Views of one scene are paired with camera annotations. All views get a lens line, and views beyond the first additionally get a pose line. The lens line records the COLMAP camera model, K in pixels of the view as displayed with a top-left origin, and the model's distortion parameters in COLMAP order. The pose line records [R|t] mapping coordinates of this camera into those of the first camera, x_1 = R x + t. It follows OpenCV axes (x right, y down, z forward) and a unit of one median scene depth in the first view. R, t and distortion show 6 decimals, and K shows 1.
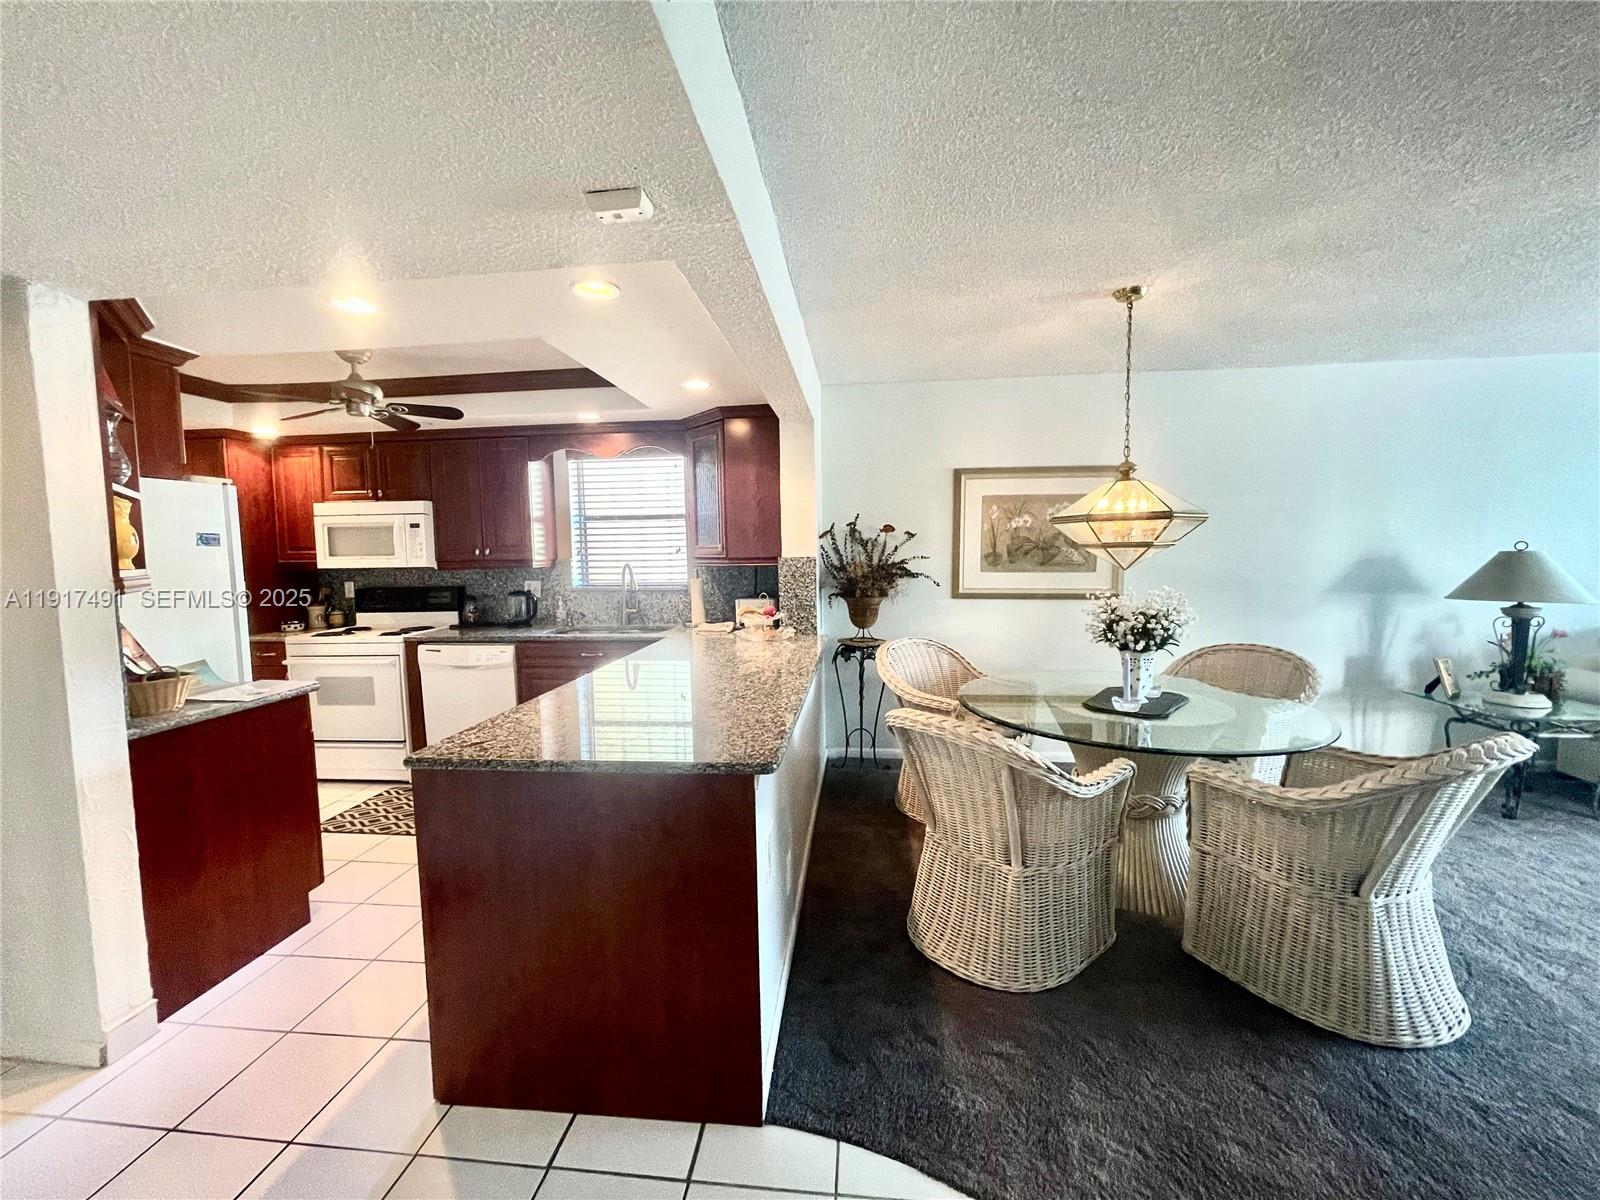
lens RADIAL K [[644.4, 0, 792.8], [0, 644.4, 595.4], [0, 0, 1]] dist [-0.005875, 0.002663]
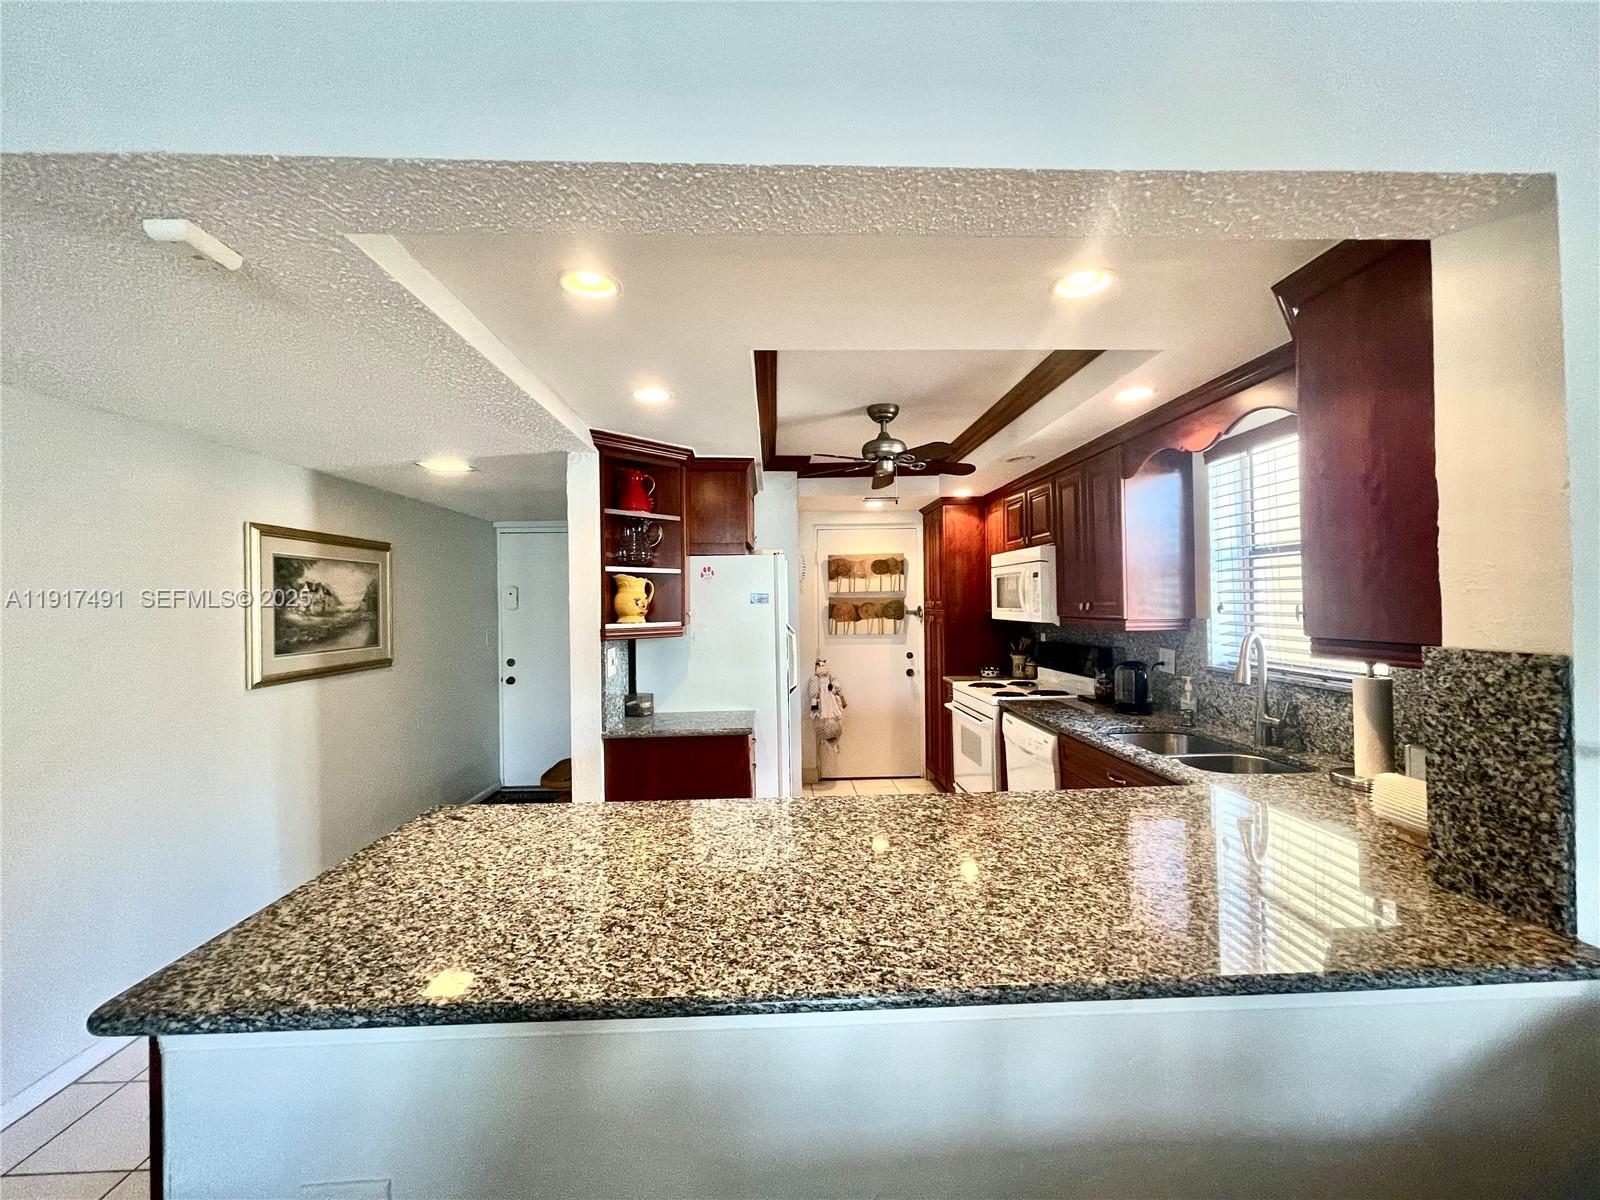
lens RADIAL K [[644.4, 0, 791.2], [0, 644.4, 600.2], [0, 0, 1]] dist [-0.005875, 0.002663]
pose [[0.144809, 0.012666, -0.989379, 0.242113], [-0.059334, 0.998230, 0.004095, -0.060731], [0.987679, 0.058111, 0.145304, 0.575690]]
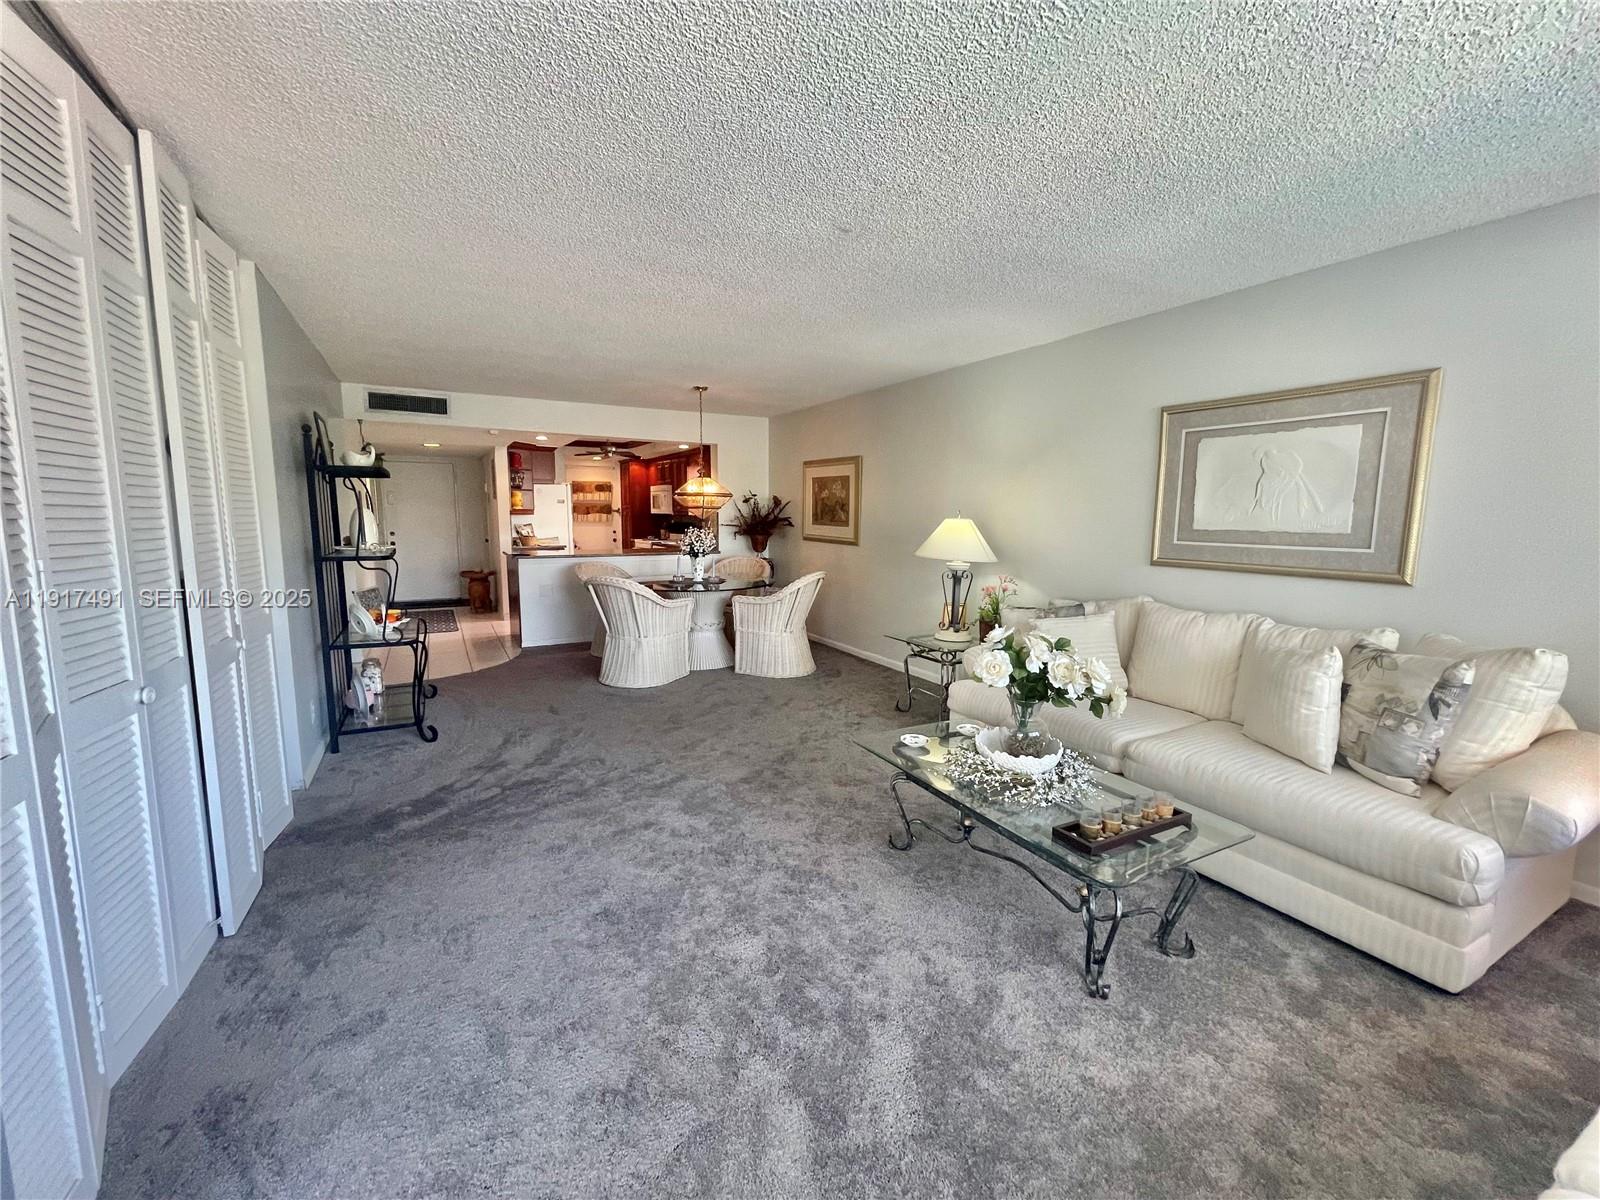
lens RADIAL K [[644.4, 0, 793.1], [0, 644.4, 596.3], [0, 0, 1]] dist [-0.005875, 0.002663]
pose [[0.580342, 0.127998, -0.804251, 1.698958], [-0.076504, 0.991773, 0.102637, -0.022543], [0.810772, 0.001964, 0.585359, 0.009073]]
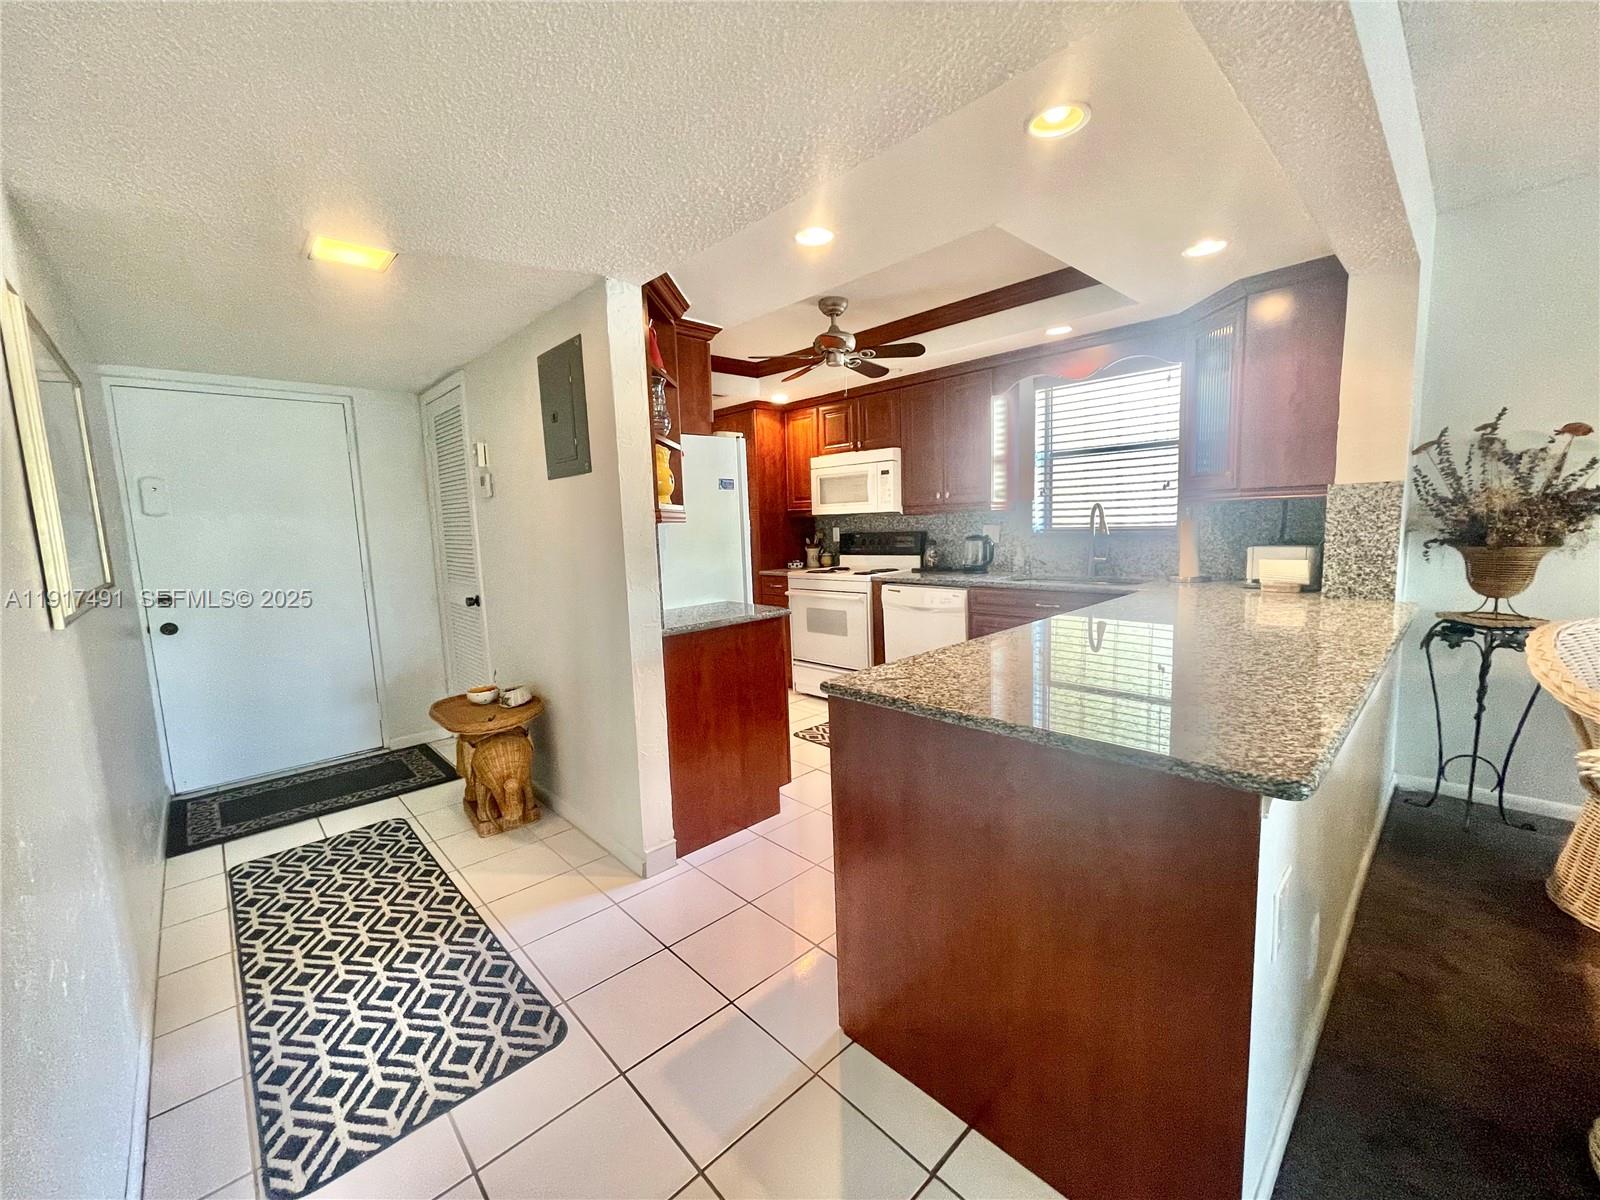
lens RADIAL K [[644.4, 0, 795.3], [0, 644.4, 596.1], [0, 0, 1]] dist [-0.005875, 0.002663]
pose [[0.762388, 0.066787, -0.643664, -0.006440], [-0.025312, 0.996976, 0.073466, 0.021304], [0.646624, -0.039717, 0.761774, 0.096718]]
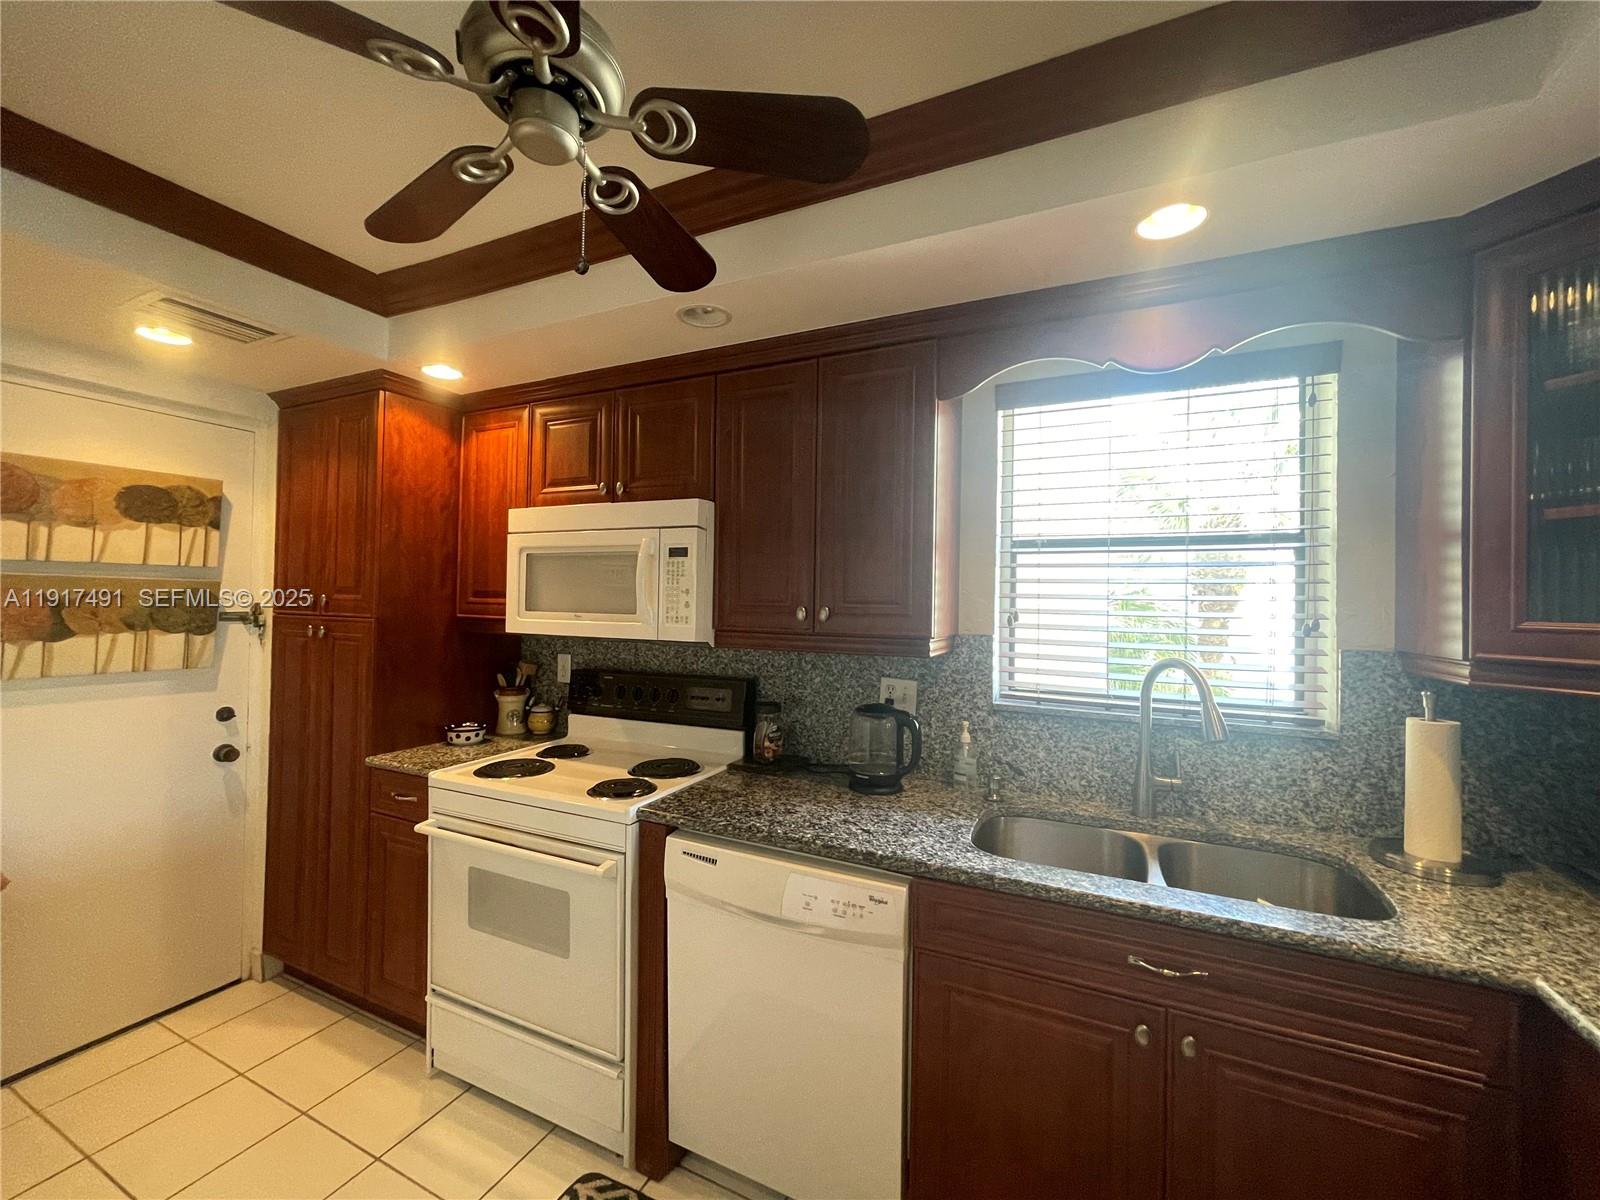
lens RADIAL K [[644.4, 0, 796.6], [0, 644.4, 600.0], [0, 0, 1]] dist [-0.005875, 0.002663]
pose [[0.945749, 0.031828, -0.323334, -0.373896], [-0.055925, 0.996284, -0.065509, -0.050568], [0.320048, 0.080038, 0.944015, 0.623311]]
